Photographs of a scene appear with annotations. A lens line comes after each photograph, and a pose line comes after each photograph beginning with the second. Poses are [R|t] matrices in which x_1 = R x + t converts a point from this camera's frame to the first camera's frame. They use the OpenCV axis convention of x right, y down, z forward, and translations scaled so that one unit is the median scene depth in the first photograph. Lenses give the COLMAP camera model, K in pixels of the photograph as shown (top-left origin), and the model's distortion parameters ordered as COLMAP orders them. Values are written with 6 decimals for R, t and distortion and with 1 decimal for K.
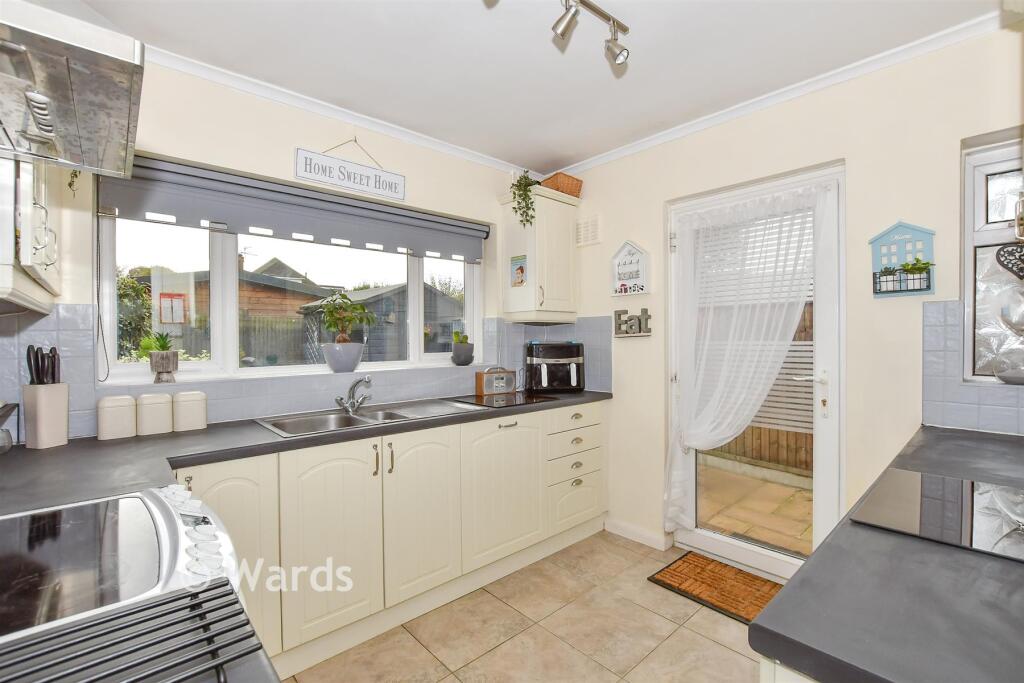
lens RADIAL K [[453.7, 0, 512.0], [0, 453.7, 341.5], [0, 0, 1]] dist [-0.011066, 0.000544]
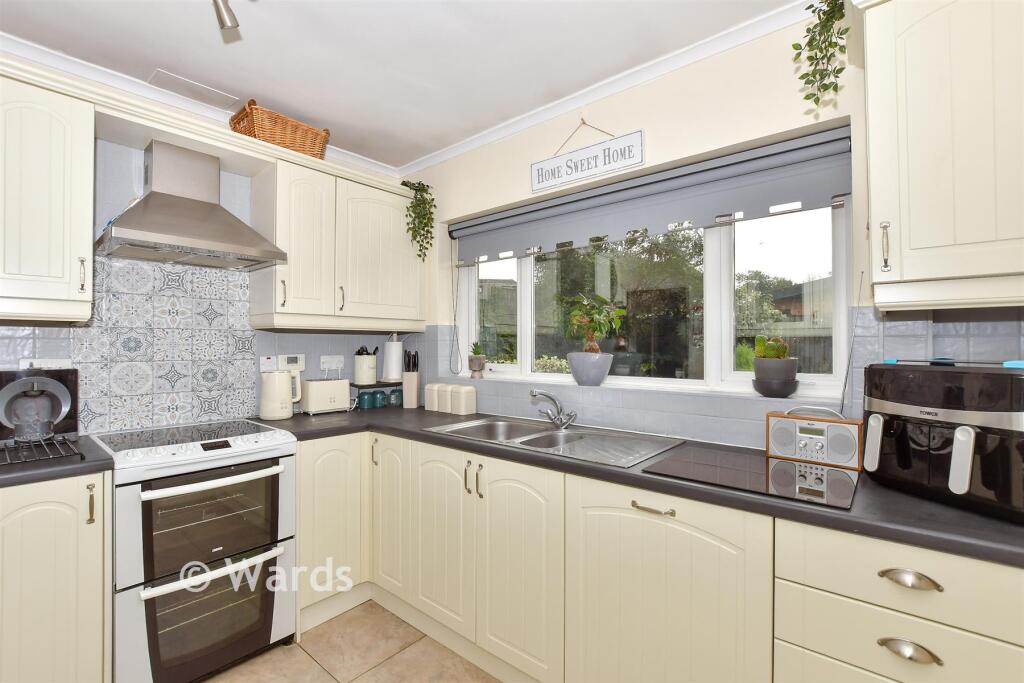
lens RADIAL K [[453.7, 0, 512.0], [0, 453.7, 341.5], [0, 0, 1]] dist [-0.011066, 0.000544]
pose [[0.136167, -0.004262, -0.990677, 0.490501], [-0.010027, 0.999934, -0.005680, -0.011831], [0.990635, 0.010707, 0.136115, 0.725350]]
